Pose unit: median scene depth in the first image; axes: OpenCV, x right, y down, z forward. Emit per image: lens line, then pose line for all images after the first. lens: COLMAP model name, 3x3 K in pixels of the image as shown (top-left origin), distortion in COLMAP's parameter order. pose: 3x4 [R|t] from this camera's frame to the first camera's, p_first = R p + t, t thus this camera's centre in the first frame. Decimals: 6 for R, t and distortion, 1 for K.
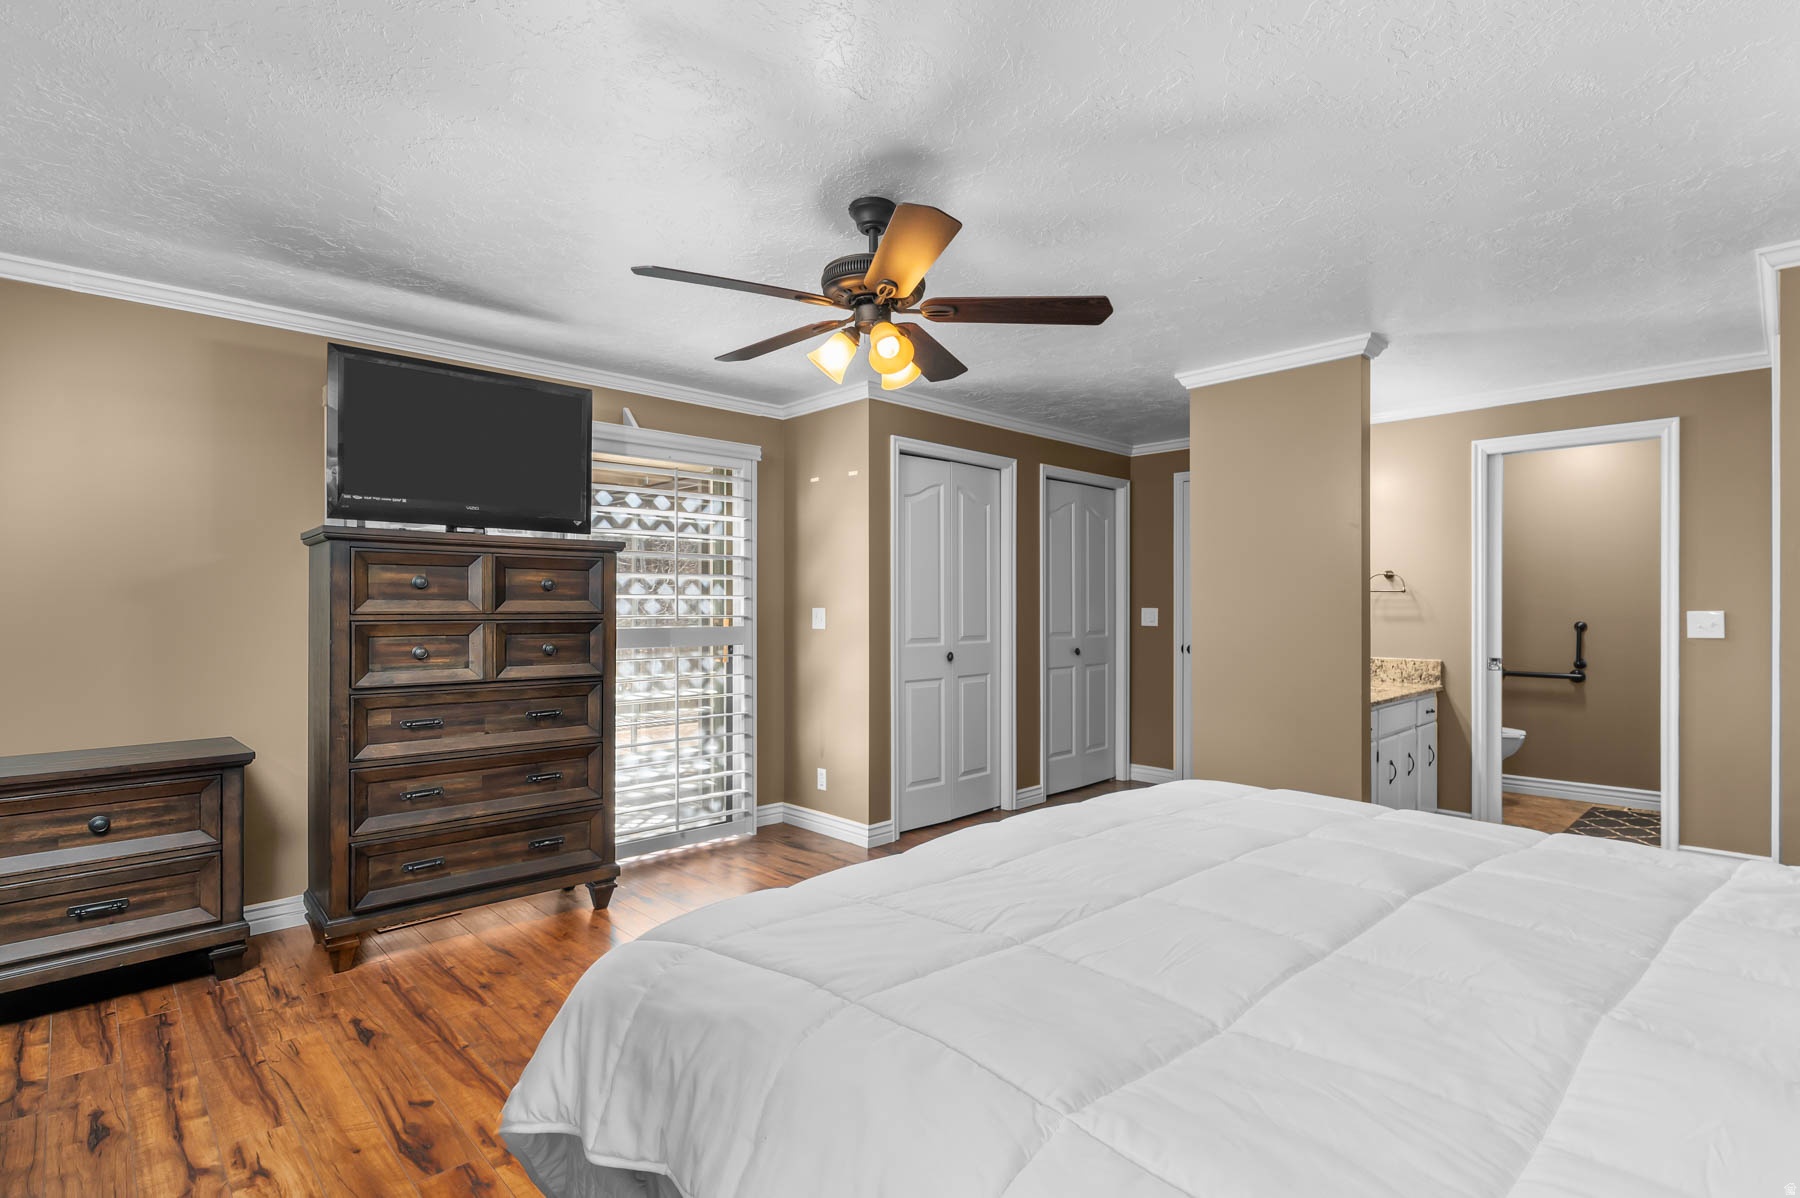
lens RADIAL K [[872.8, 0, 902.5], [0, 872.8, 614.7], [0, 0, 1]] dist [-0.005297, -0.000387]
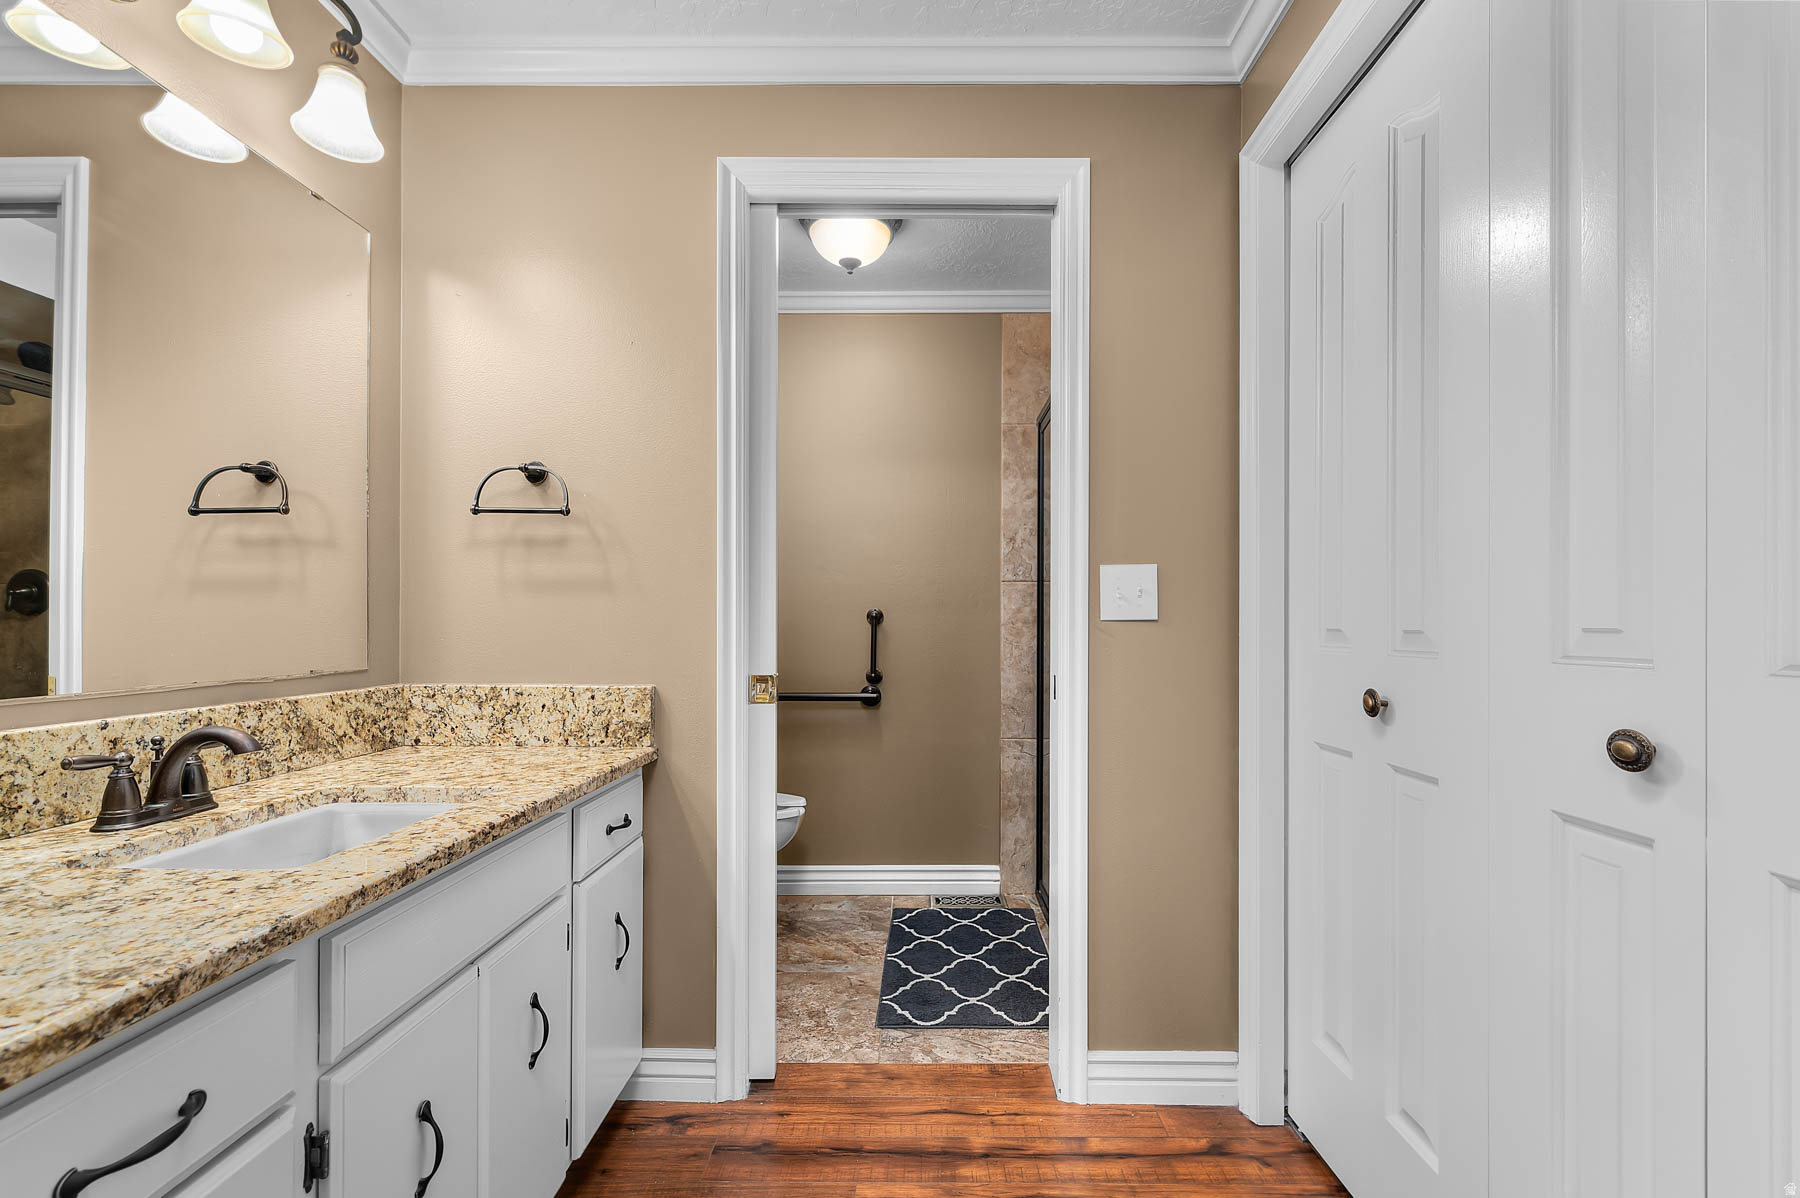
lens RADIAL K [[865.7, 0, 905.9], [0, 865.7, 618.5], [0, 0, 1]] dist [-0.001113, -0.000029]
pose [[0.716866, 0.005365, 0.697191, 0.412973], [0.005264, 0.999900, -0.013107, 0.026303], [-0.697191, 0.013066, 0.716766, 0.615109]]
